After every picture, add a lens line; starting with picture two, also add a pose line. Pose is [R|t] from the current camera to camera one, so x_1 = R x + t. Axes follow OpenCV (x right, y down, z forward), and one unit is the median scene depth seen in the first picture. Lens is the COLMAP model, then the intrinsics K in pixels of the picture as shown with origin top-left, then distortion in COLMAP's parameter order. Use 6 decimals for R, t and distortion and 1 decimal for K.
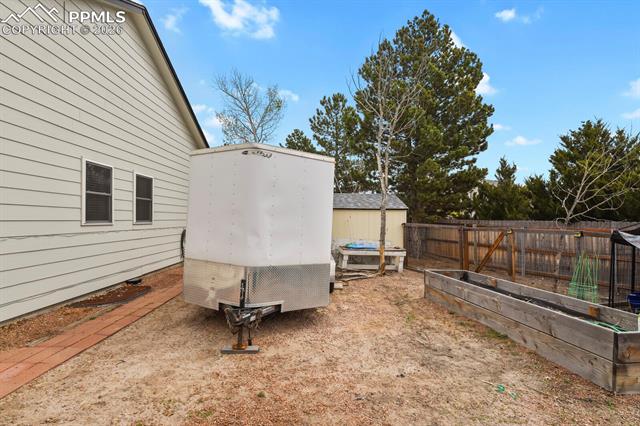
lens RADIAL K [[318.1, 0, 320.0], [0, 318.1, 213.0], [0, 0, 1]] dist [-0.004381, -0.000901]
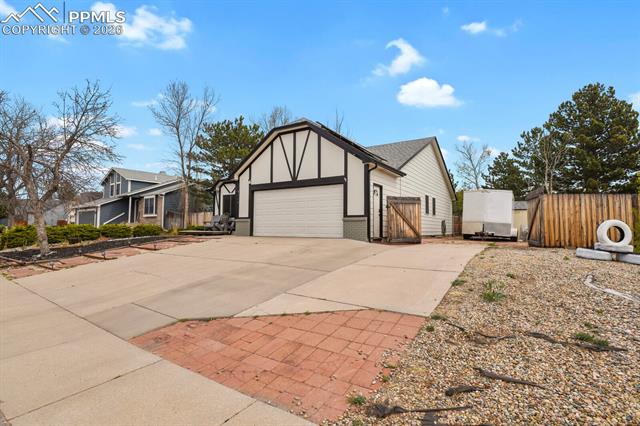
lens RADIAL K [[318.1, 0, 320.0], [0, 318.1, 213.0], [0, 0, 1]] dist [-0.004381, -0.000901]
pose [[0.819623, -0.026245, -0.572301, 0.068905], [0.006769, 0.999324, -0.036133, 0.036202], [0.572863, 0.025742, 0.819247, -0.652263]]
